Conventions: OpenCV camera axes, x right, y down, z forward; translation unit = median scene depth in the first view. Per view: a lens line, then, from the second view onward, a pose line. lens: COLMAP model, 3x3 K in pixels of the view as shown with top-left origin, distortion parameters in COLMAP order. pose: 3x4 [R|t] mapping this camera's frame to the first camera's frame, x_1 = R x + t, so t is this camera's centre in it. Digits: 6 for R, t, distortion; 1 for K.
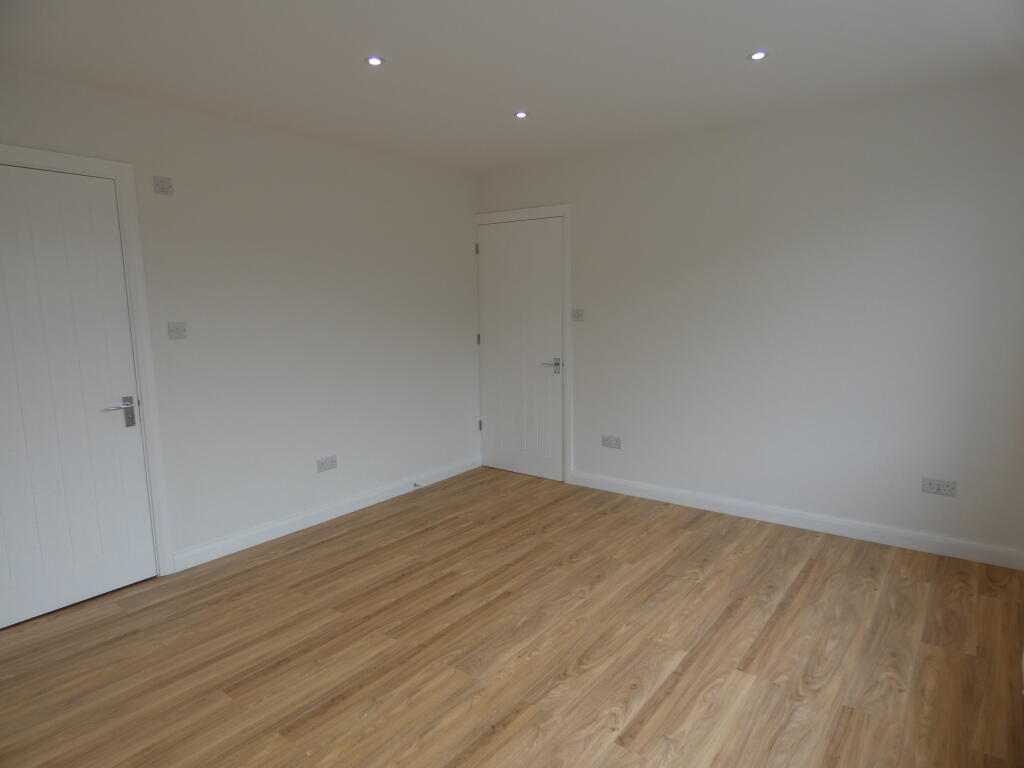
lens RADIAL K [[612.0, 0, 519.2], [0, 612.0, 385.1], [0, 0, 1]] dist [-0.008955, 0.003016]
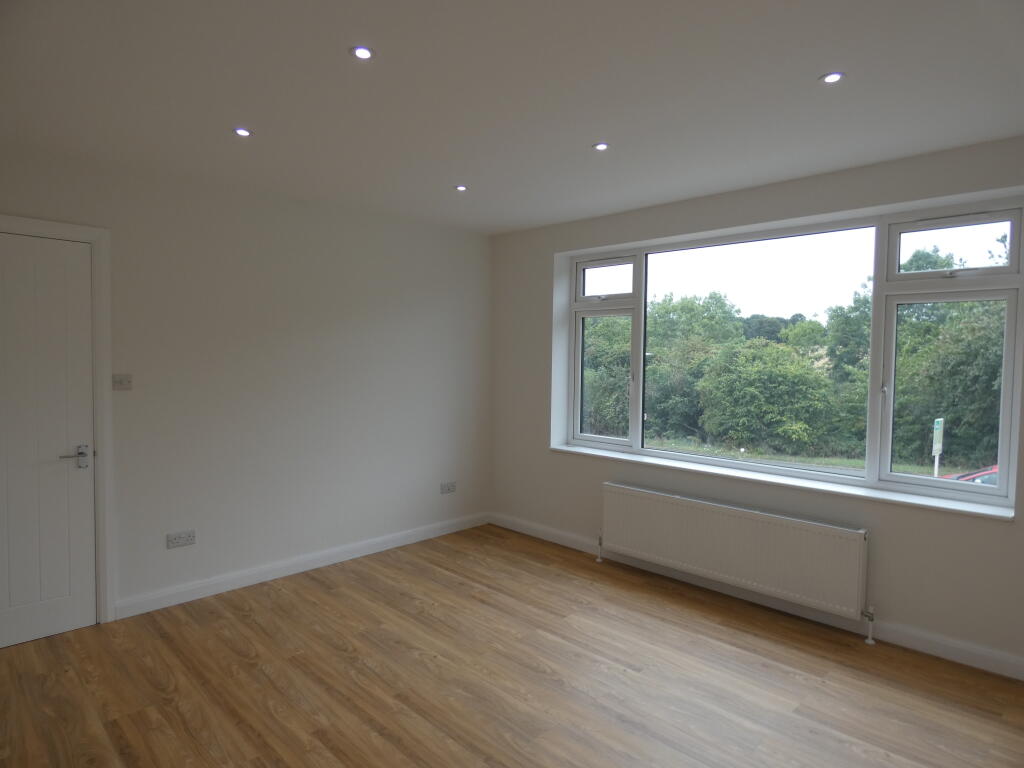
lens RADIAL K [[612.0, 0, 513.5], [0, 612.0, 381.9], [0, 0, 1]] dist [-0.008955, 0.003016]
pose [[0.149838, -0.031780, 0.988200, -0.723835], [0.127567, 0.991751, 0.012552, -0.083549], [-0.980447, 0.124181, 0.152656, 0.553601]]
